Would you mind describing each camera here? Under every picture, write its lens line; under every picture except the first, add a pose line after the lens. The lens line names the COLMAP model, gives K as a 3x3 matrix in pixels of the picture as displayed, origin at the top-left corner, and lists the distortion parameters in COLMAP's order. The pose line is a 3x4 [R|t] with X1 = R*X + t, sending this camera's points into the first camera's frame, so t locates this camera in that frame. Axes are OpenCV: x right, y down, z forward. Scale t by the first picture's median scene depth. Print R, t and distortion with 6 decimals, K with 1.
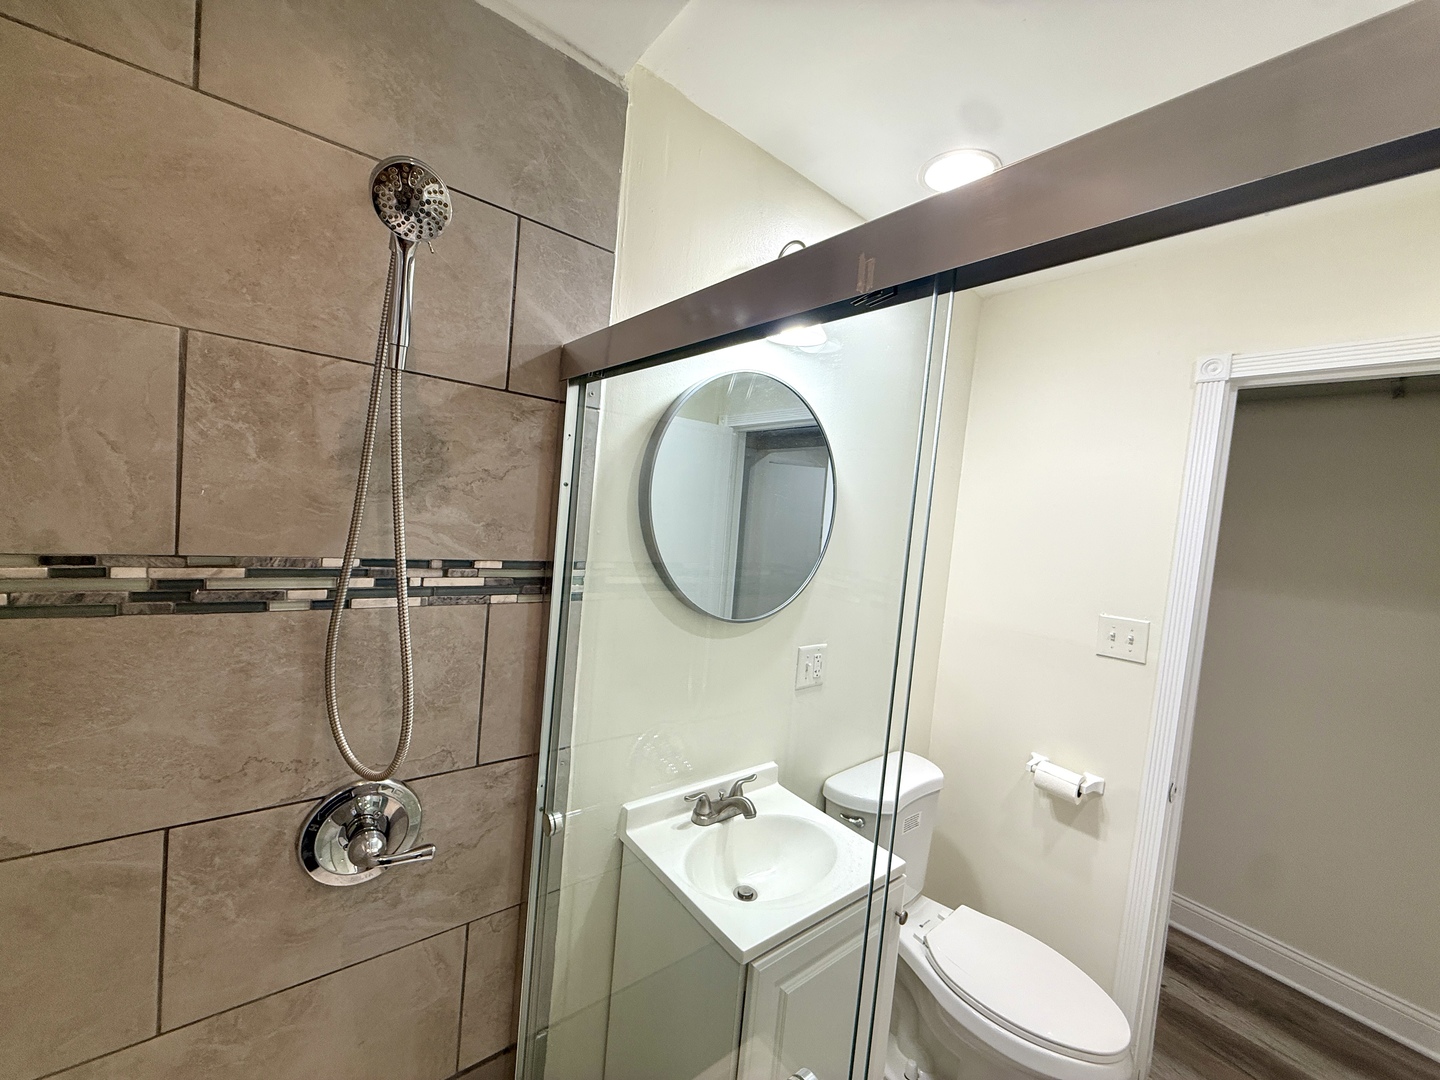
lens RADIAL K [[571.1, 0, 720.8], [0, 571.1, 541.1], [0, 0, 1]] dist [0.001578, -0.000103]
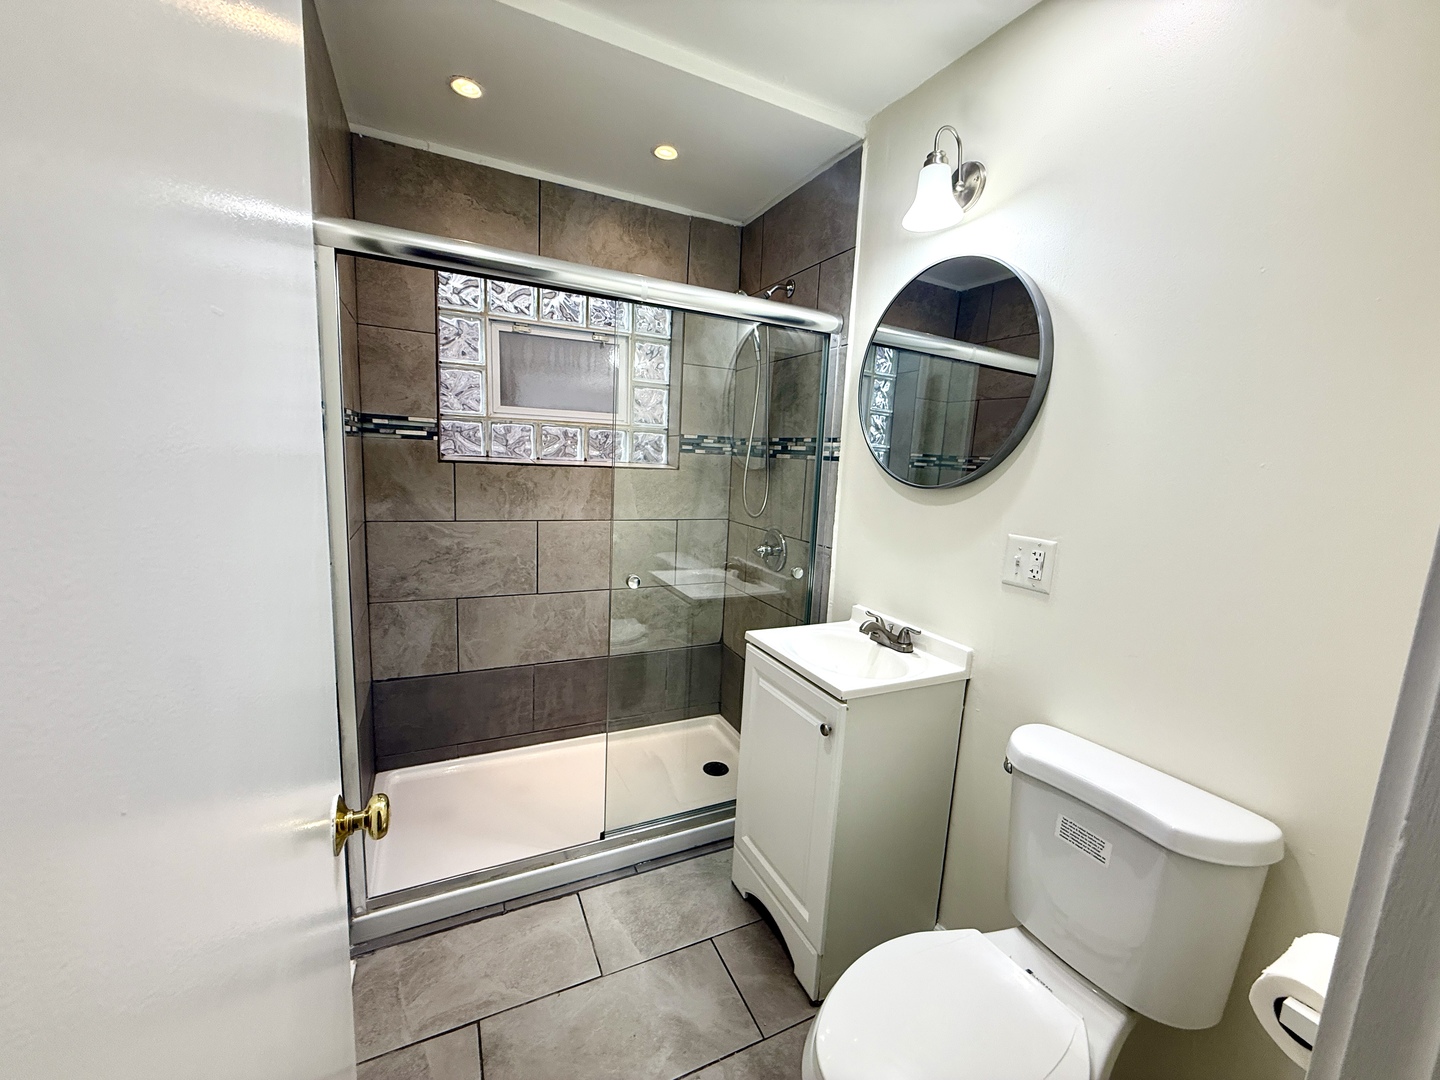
lens RADIAL K [[571.1, 0, 718.3], [0, 571.1, 539.8], [0, 0, 1]] dist [0.001578, -0.000103]
pose [[-0.207373, 0.048273, -0.977070, 1.718747], [-0.120917, 0.989858, 0.074568, 0.288000], [0.970760, 0.133608, -0.199433, 1.169986]]
